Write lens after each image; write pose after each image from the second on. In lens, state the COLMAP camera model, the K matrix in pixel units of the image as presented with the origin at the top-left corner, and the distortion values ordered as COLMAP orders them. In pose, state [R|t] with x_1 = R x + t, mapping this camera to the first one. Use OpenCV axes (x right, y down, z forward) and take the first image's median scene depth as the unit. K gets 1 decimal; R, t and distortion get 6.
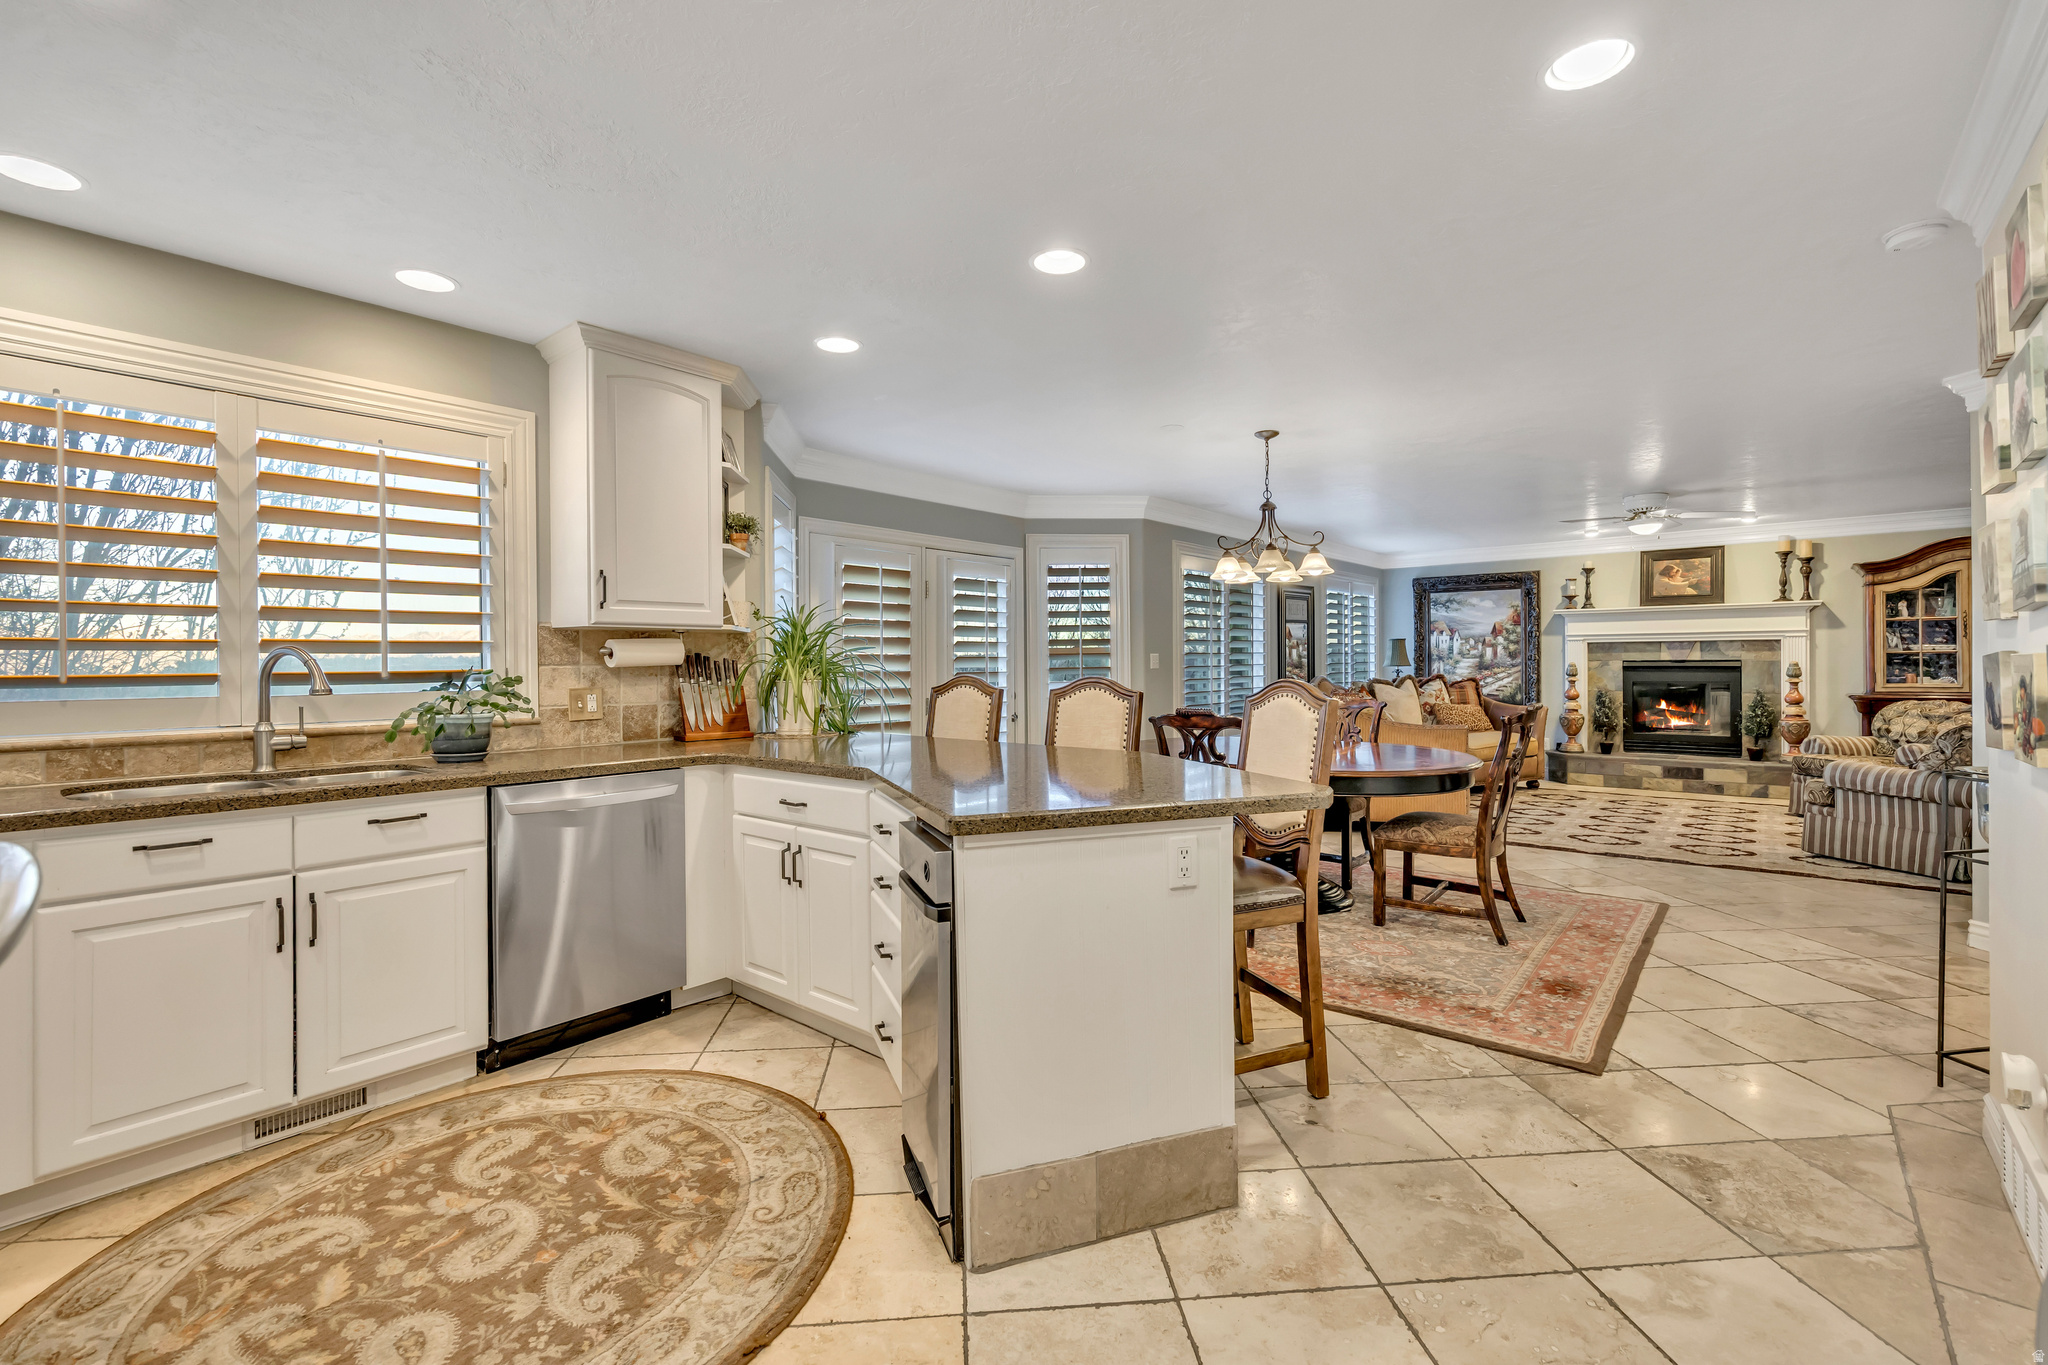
lens RADIAL K [[894.2, 0, 1020.7], [0, 894.2, 669.3], [0, 0, 1]] dist [-0.002682, 0.000061]
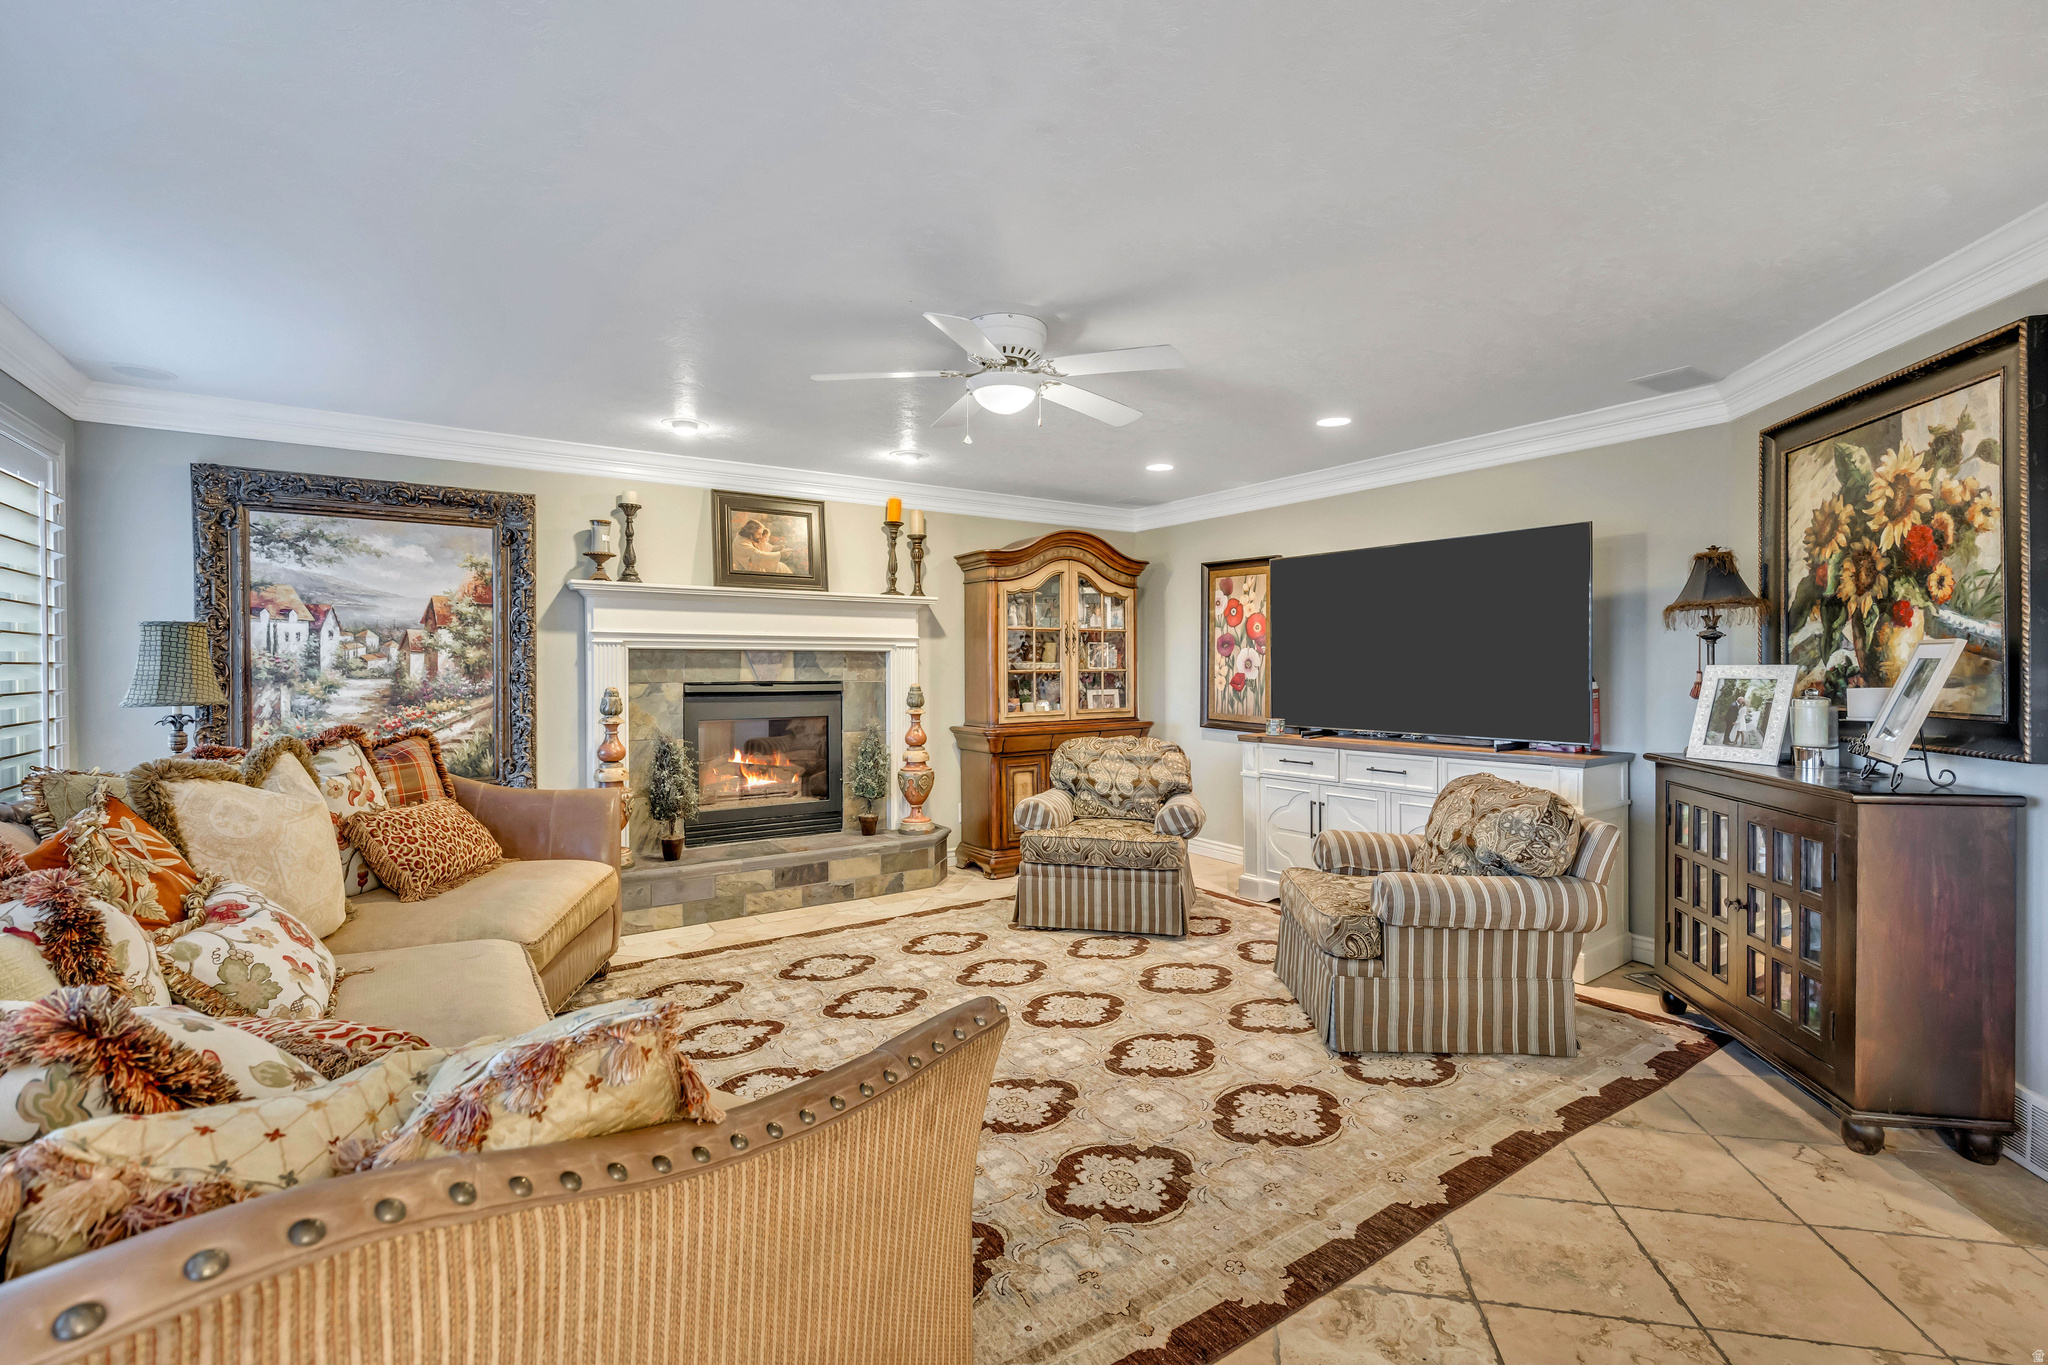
lens RADIAL K [[894.2, 0, 1019.7], [0, 894.2, 682.7], [0, 0, 1]] dist [-0.002682, 0.000061]
pose [[0.265887, -0.009663, 0.963956, 0.193133], [0.006526, 0.999945, 0.008223, -0.012746], [-0.963982, 0.004105, 0.265936, 0.635050]]
